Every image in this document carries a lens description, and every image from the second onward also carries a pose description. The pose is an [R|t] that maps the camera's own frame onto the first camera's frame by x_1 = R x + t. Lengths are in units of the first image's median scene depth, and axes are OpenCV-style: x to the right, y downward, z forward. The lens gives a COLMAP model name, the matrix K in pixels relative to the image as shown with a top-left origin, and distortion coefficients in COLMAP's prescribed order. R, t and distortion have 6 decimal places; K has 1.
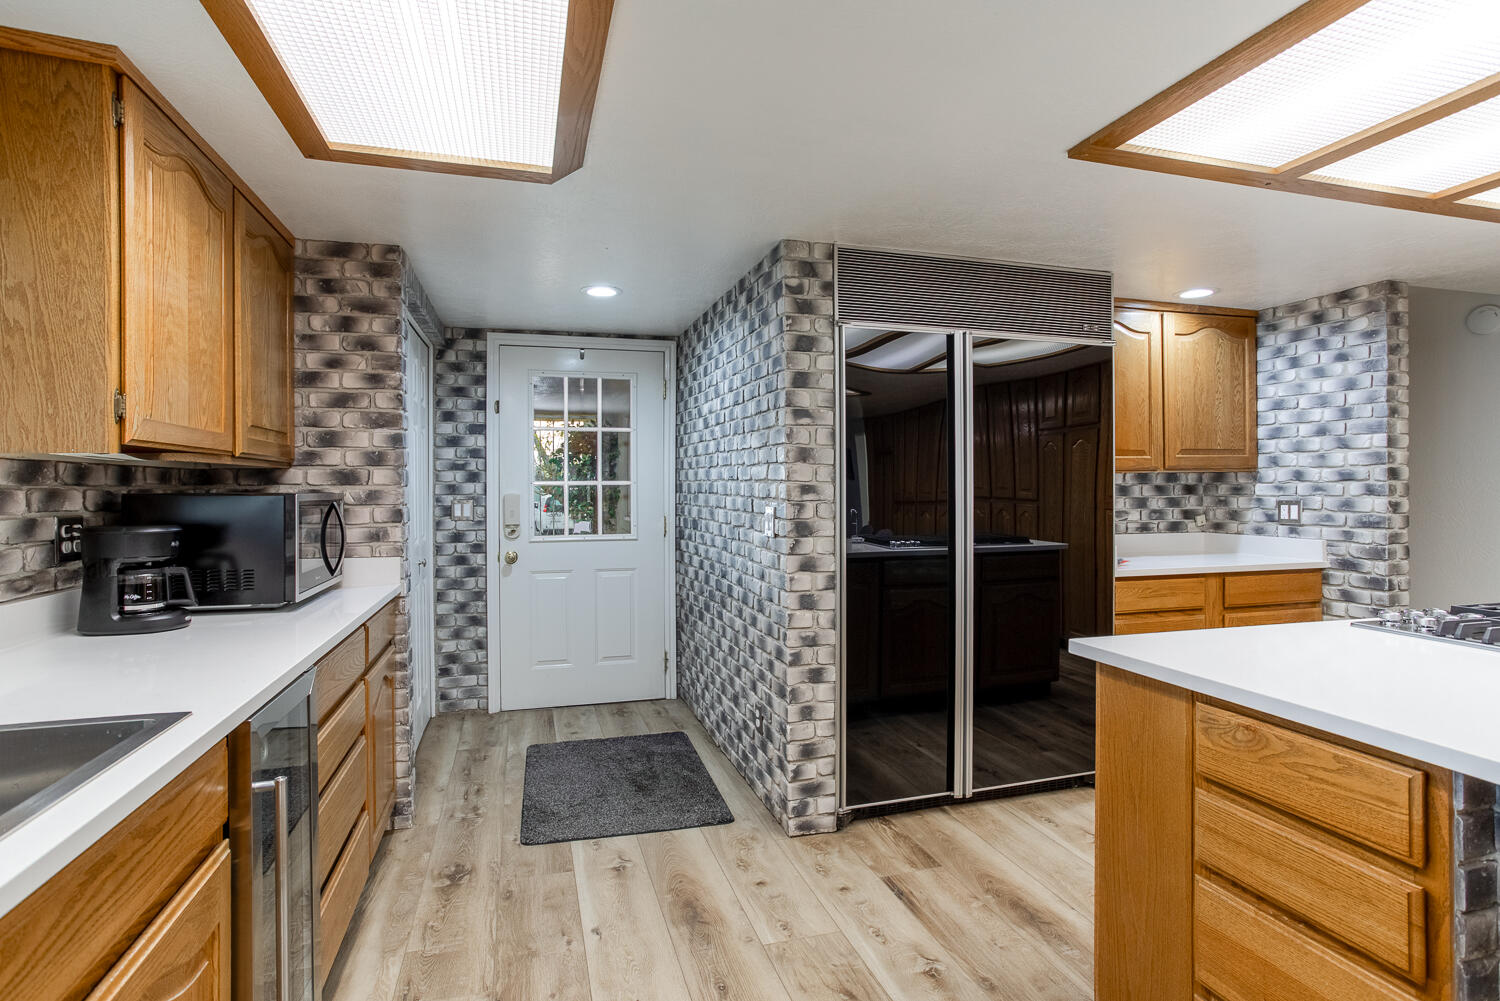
lens RADIAL K [[724.3, 0, 712.5], [0, 724.3, 481.0], [0, 0, 1]] dist [-0.026480, 0.006209]
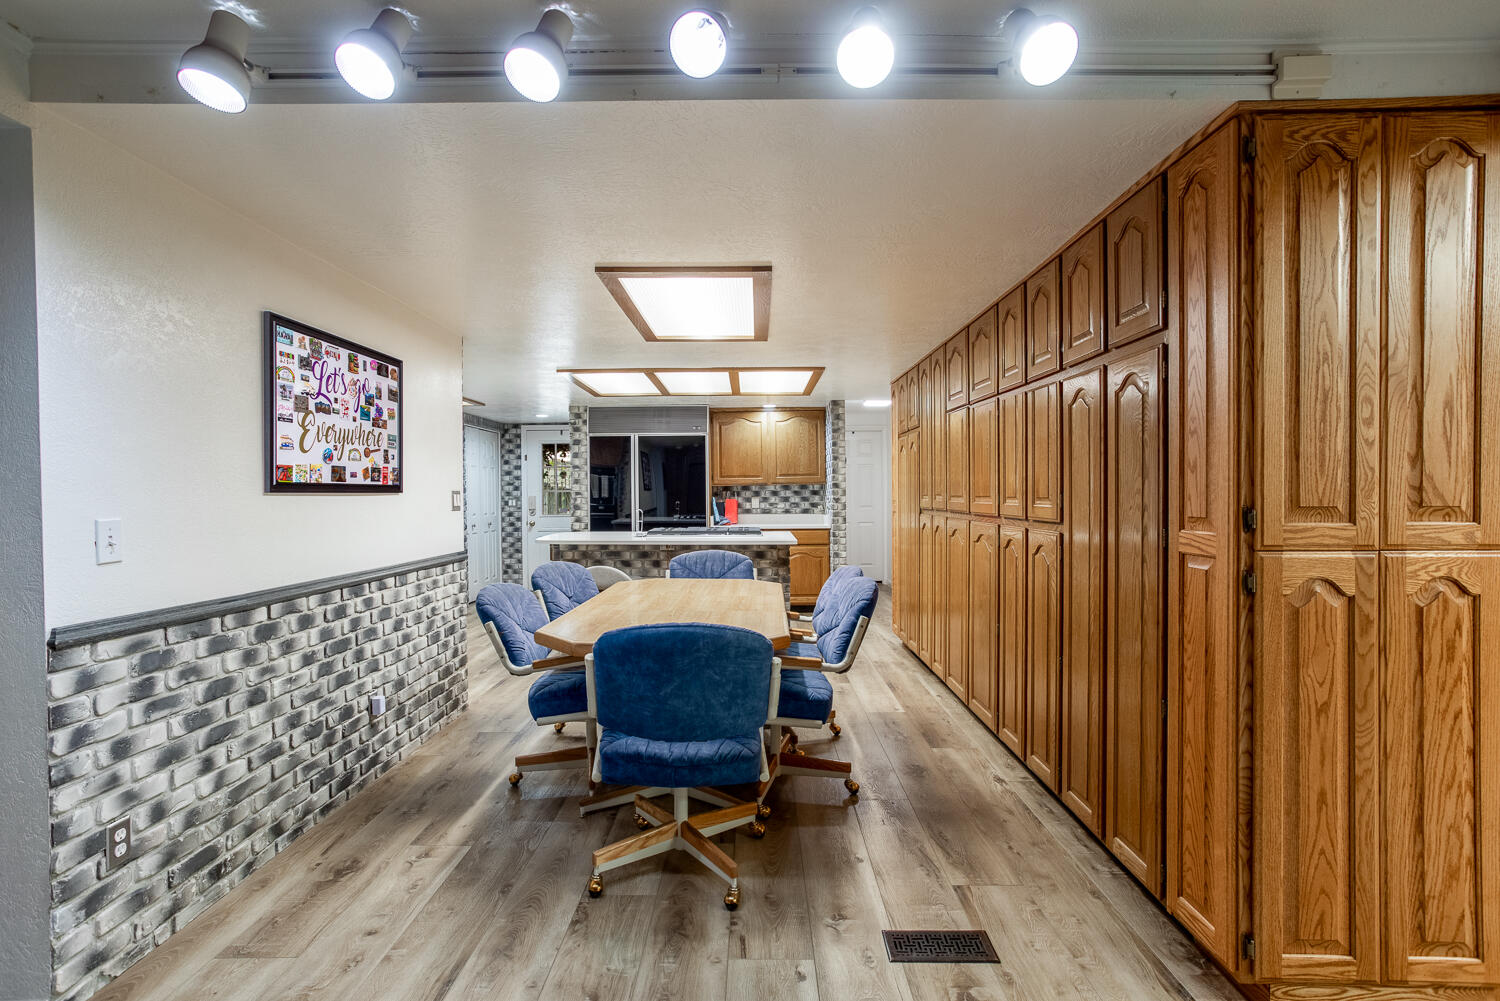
lens RADIAL K [[724.3, 0, 721.3], [0, 724.3, 502.7], [0, 0, 1]] dist [-0.026480, 0.006209]
pose [[0.952905, 0.000558, -0.303268, 1.153671], [0.006868, 0.999702, 0.023421, -0.011127], [0.303191, -0.024400, 0.952617, -1.163464]]
